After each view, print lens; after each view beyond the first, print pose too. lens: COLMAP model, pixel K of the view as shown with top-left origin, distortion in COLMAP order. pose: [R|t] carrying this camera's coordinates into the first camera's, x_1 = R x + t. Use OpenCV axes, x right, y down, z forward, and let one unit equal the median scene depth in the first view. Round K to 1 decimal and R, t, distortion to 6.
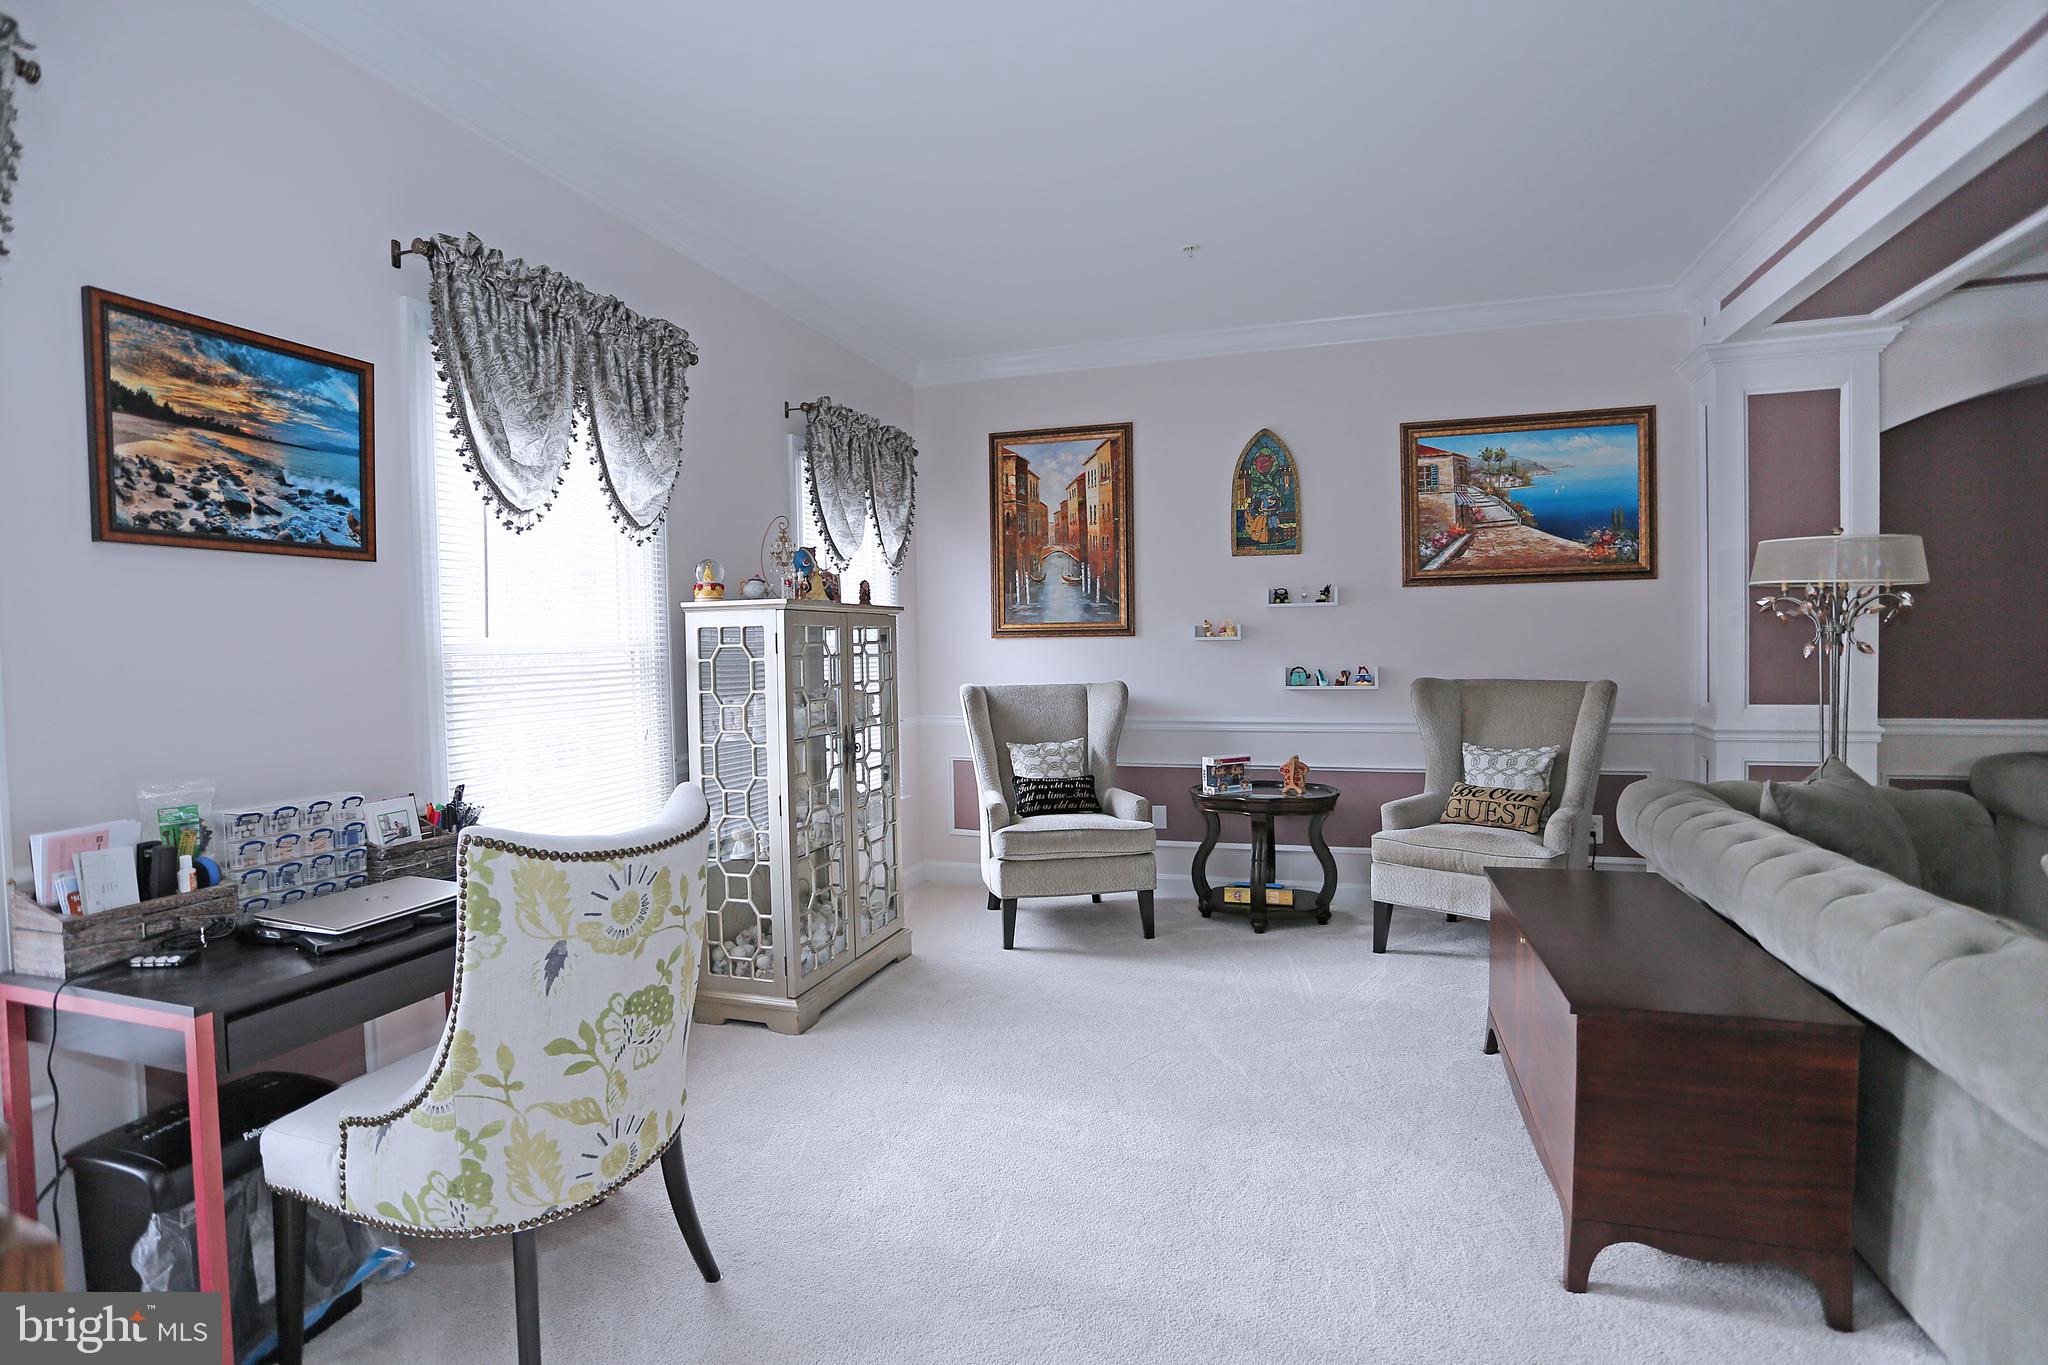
lens RADIAL K [[1001.5, 0, 1017.4], [0, 1001.5, 674.5], [0, 0, 1]] dist [-0.078048, 0.035362]
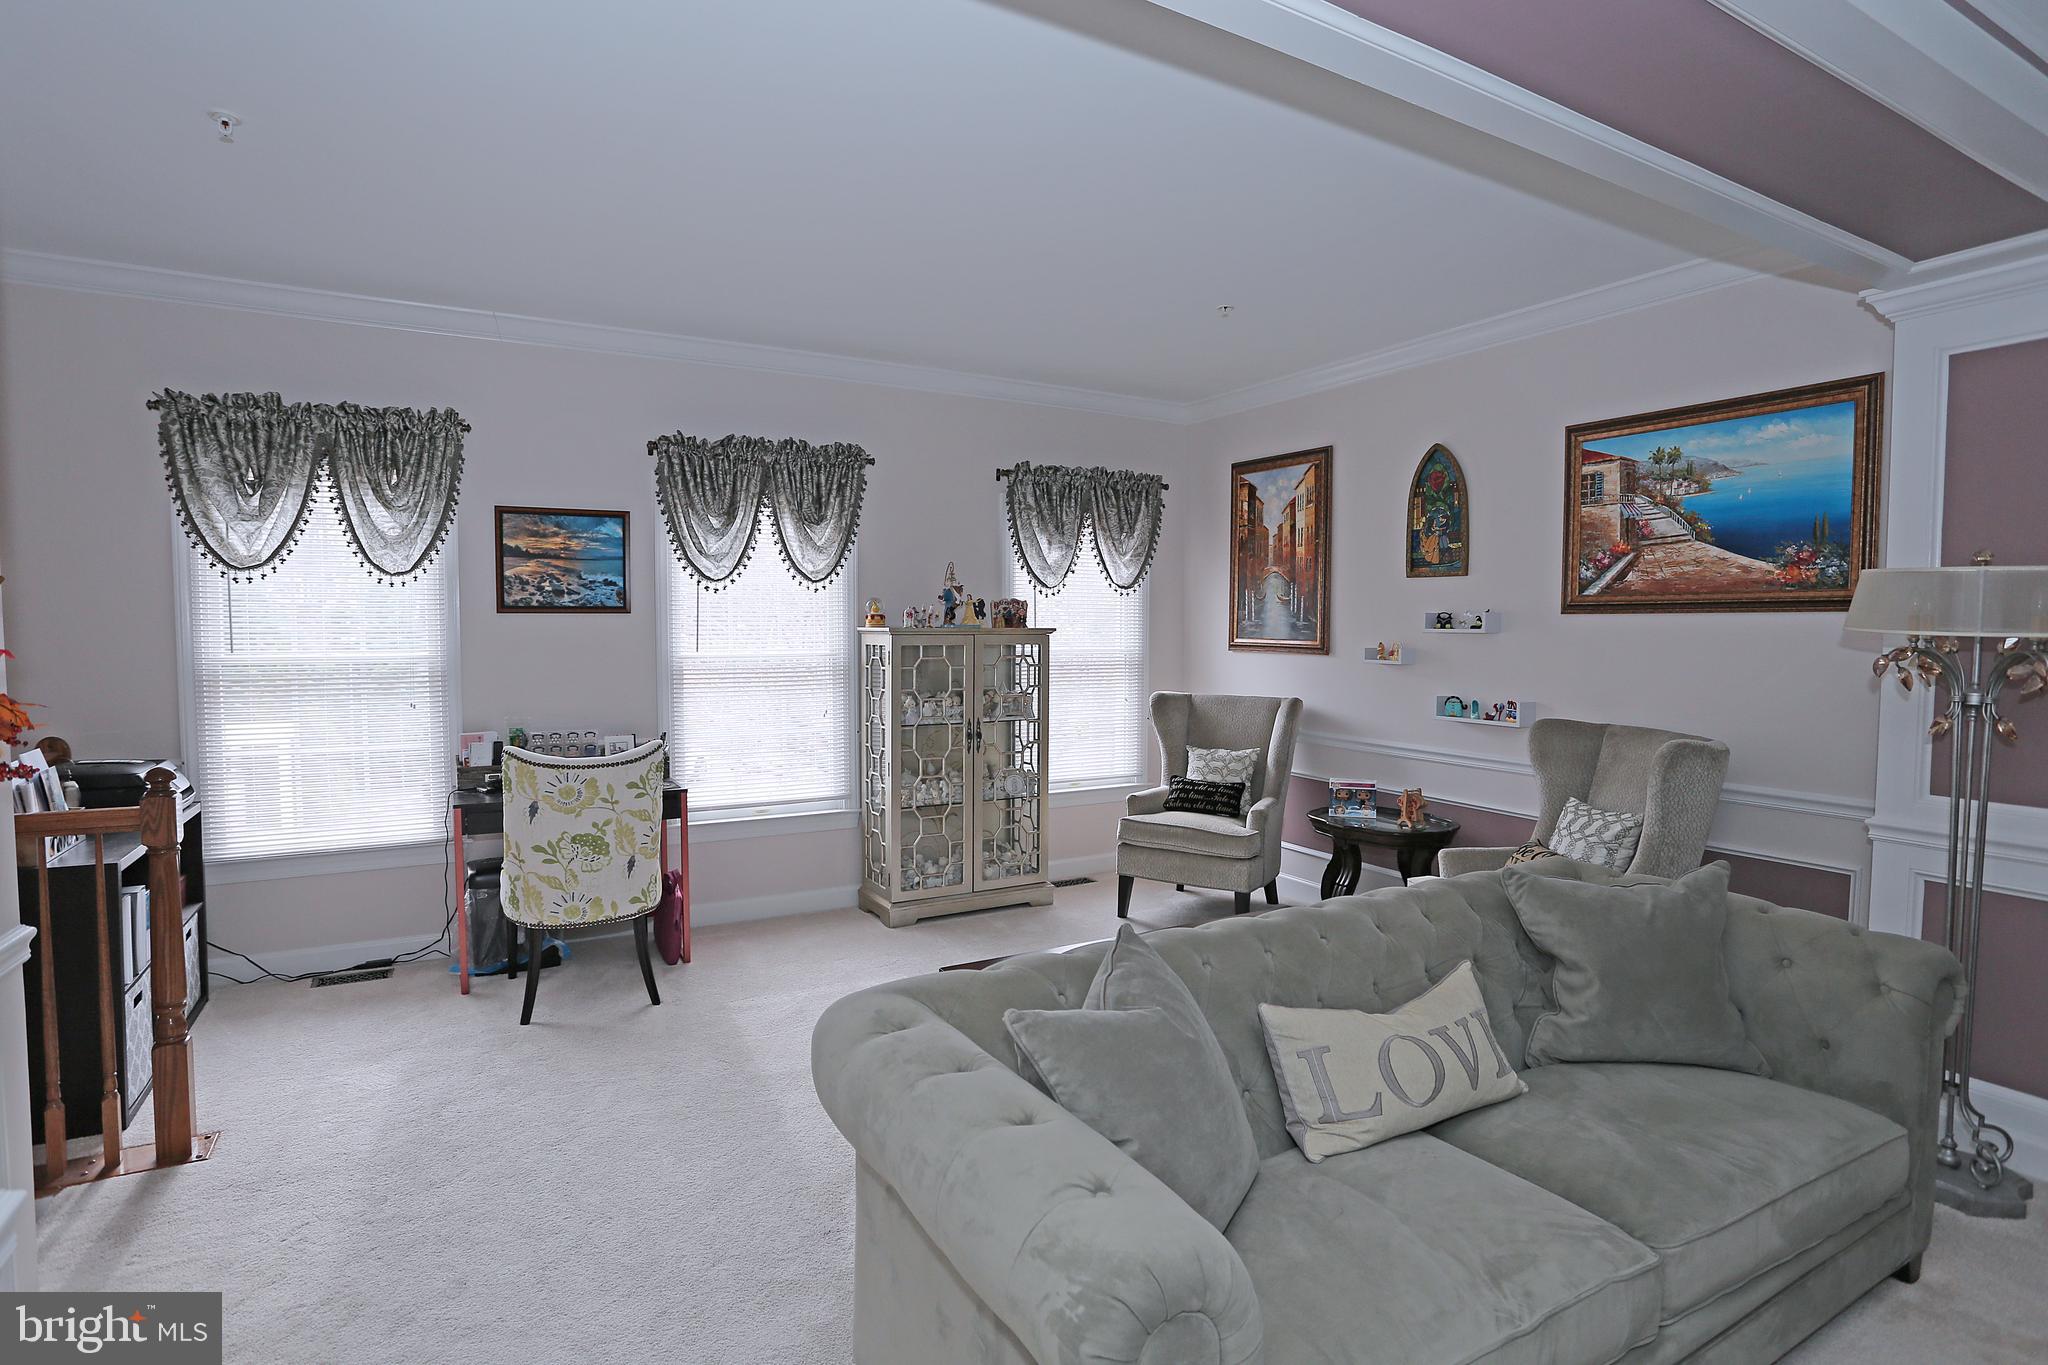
lens RADIAL K [[1026.0, 0, 1004.8], [0, 1026.0, 675.9], [0, 0, 1]] dist [-0.087629, 0.048667]
pose [[0.733648, 0.054948, -0.677304, 0.732833], [-0.037729, 0.998482, 0.040137, -0.058296], [0.678482, -0.003892, 0.734607, 0.011857]]
